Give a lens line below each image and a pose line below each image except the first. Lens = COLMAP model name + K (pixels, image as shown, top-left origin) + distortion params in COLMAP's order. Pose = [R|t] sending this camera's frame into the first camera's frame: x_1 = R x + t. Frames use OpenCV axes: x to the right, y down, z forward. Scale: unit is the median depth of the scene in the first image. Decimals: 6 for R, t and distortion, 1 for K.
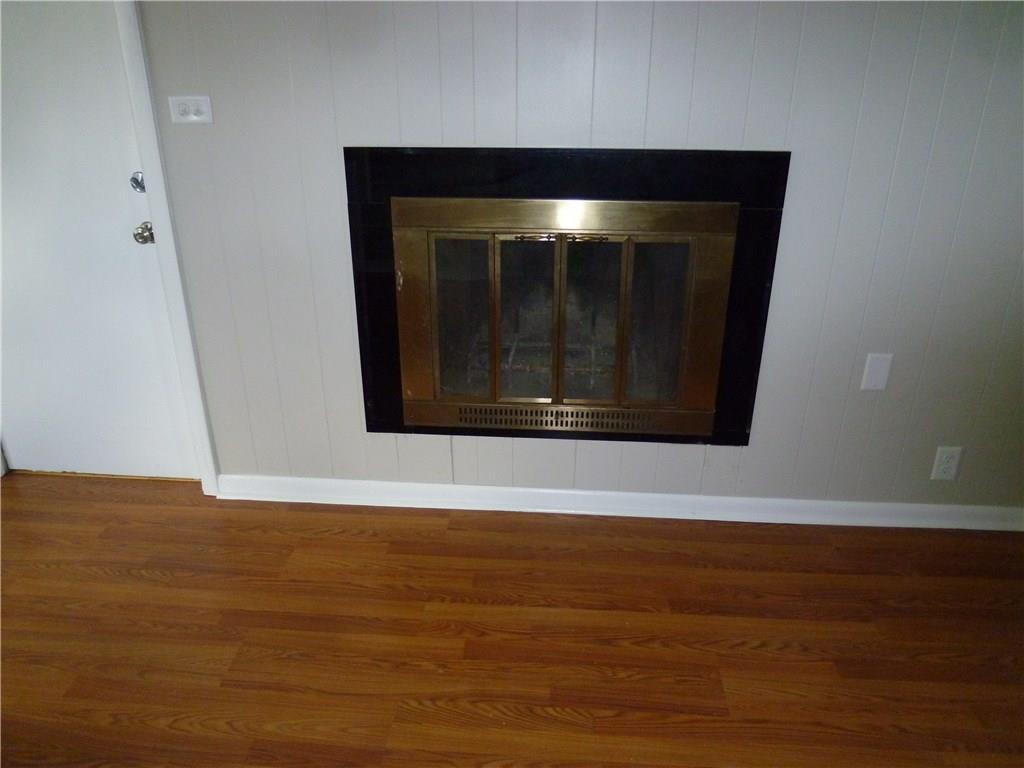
lens RADIAL K [[738.7, 0, 512.0], [0, 738.7, 384.0], [0, 0, 1]] dist [-0.052914, 0.008747]
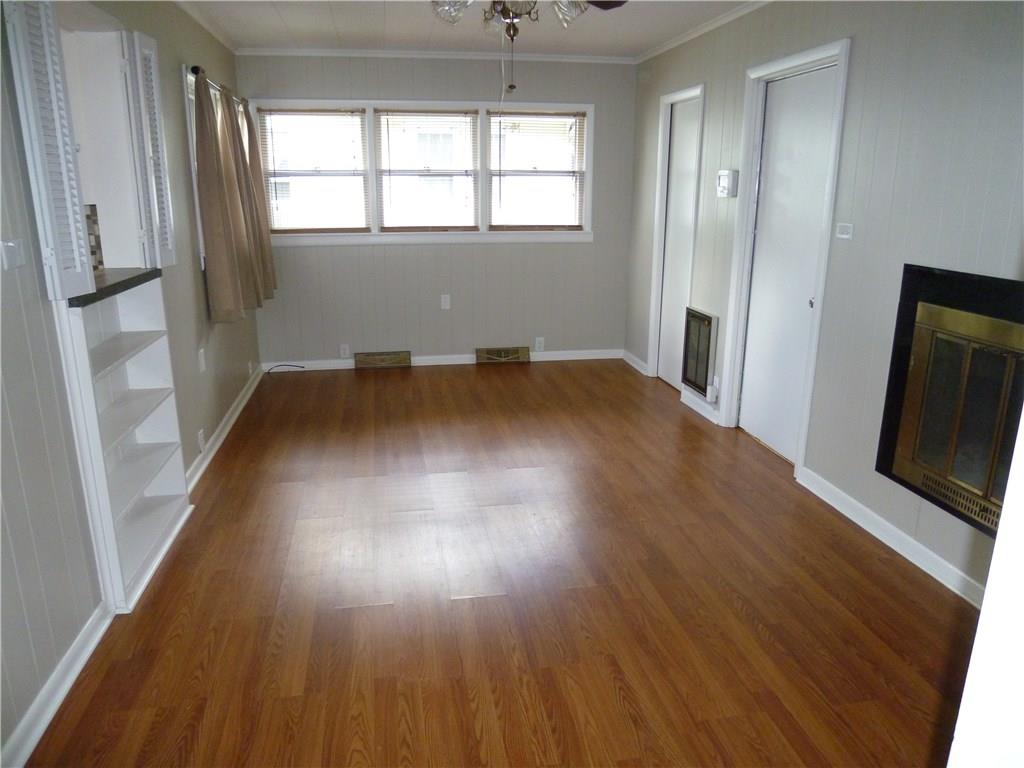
lens RADIAL K [[738.7, 0, 512.0], [0, 738.7, 384.0], [0, 0, 1]] dist [-0.052914, 0.008747]
pose [[0.246558, 0.249061, -0.936578, 0.933909], [-0.389043, 0.910561, 0.139725, -0.006524], [0.887612, 0.329919, 0.321402, -0.063205]]
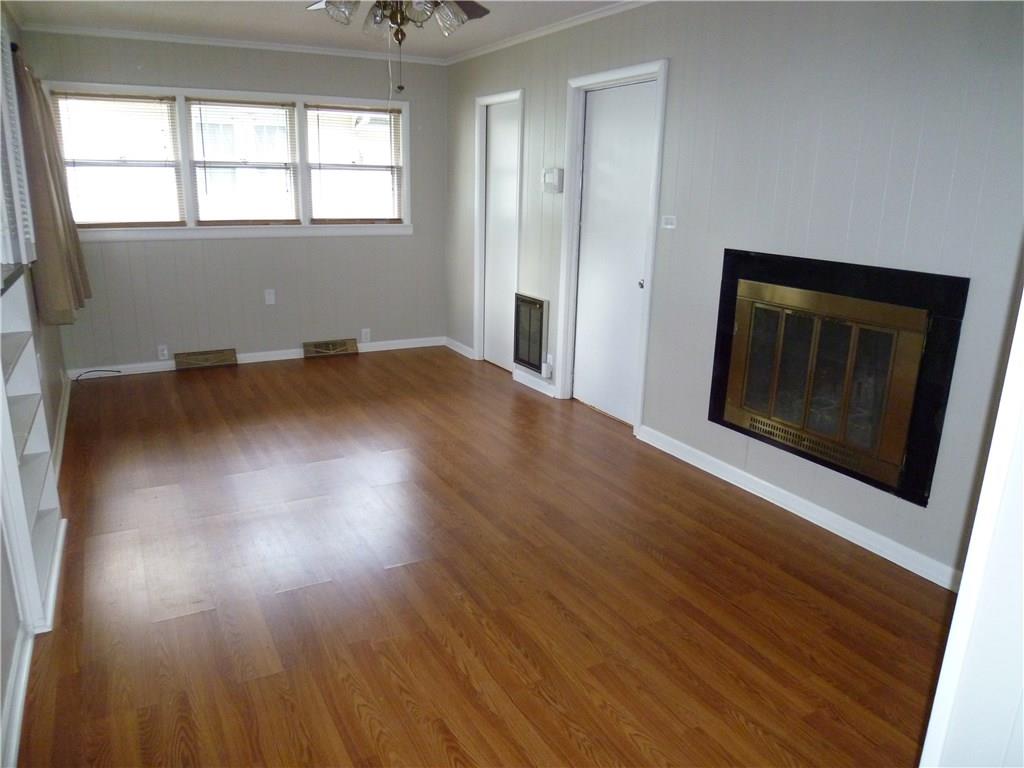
lens RADIAL K [[738.7, 0, 512.0], [0, 738.7, 384.0], [0, 0, 1]] dist [-0.052914, 0.008747]
pose [[0.543503, 0.228723, -0.807644, 0.951247], [-0.353397, 0.935084, 0.026995, 0.110826], [0.761390, 0.270747, 0.589051, -0.328939]]
